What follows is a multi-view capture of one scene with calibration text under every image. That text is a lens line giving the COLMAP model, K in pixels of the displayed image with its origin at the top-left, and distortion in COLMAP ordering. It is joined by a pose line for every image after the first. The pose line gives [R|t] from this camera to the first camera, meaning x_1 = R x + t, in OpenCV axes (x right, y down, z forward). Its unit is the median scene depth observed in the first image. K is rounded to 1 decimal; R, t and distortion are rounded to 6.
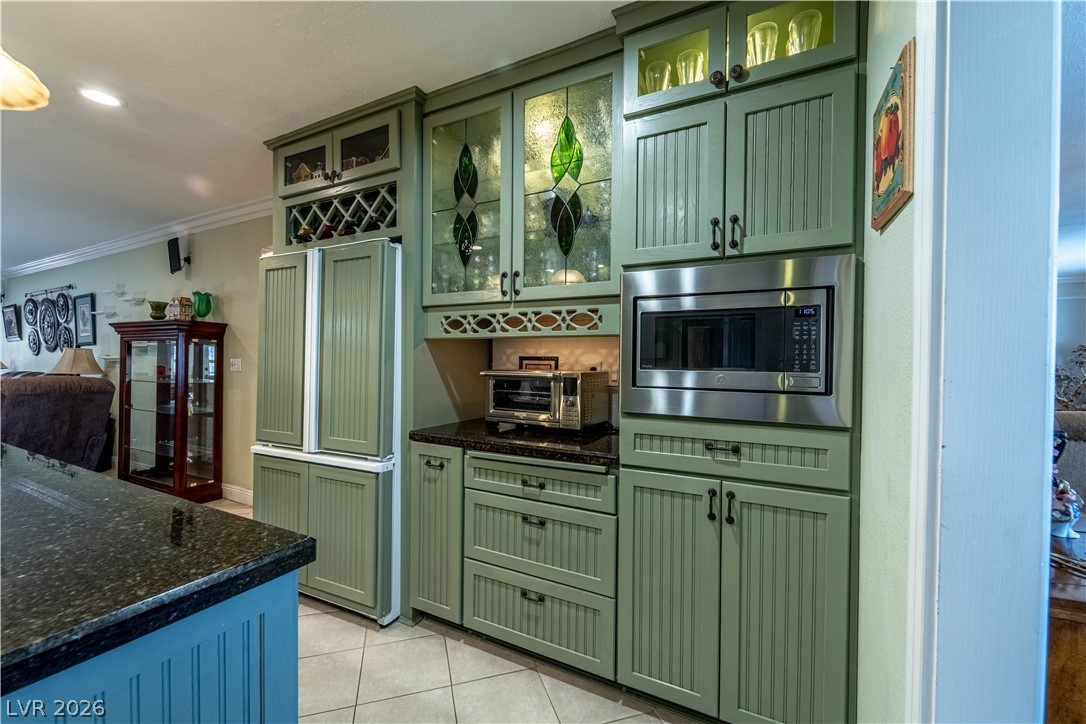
lens RADIAL K [[443.9, 0, 548.4], [0, 443.9, 362.3], [0, 0, 1]] dist [0.003612, -0.003214]
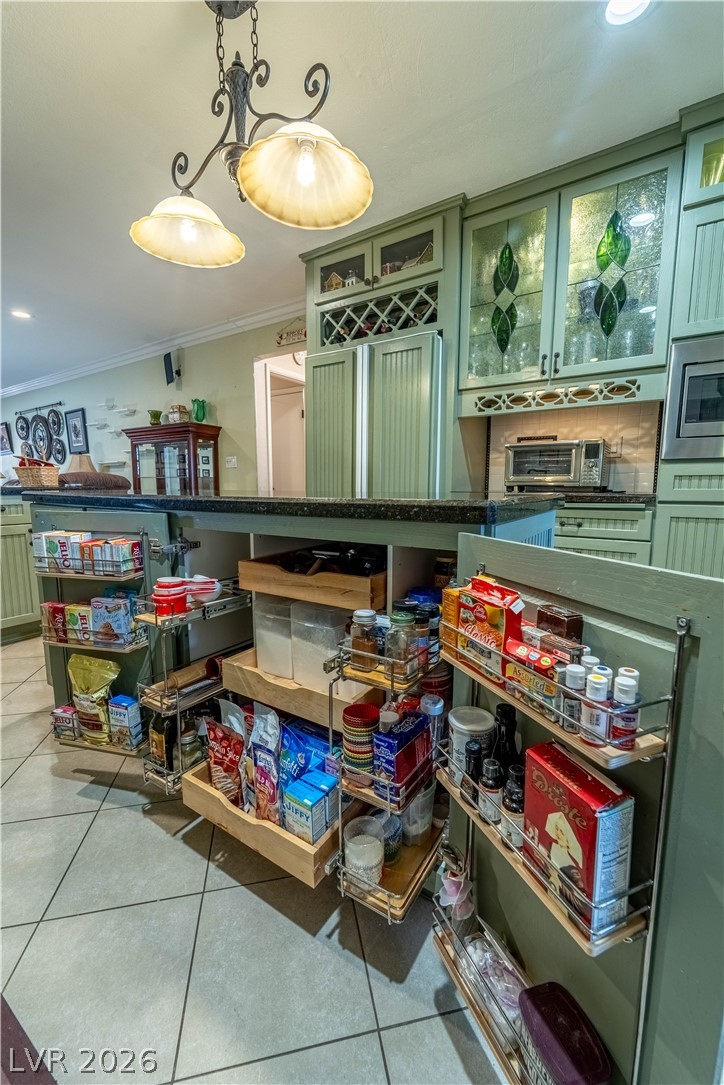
lens RADIAL K [[443.5, 0, 355.3], [0, 443.5, 545.8], [0, 0, 1]] dist [0.003612, -0.003214]
pose [[0.994565, 0.005444, -0.103974, -0.437034], [0.007708, 0.992041, 0.125677, 0.143317], [0.103831, -0.125796, 0.986608, -0.283986]]
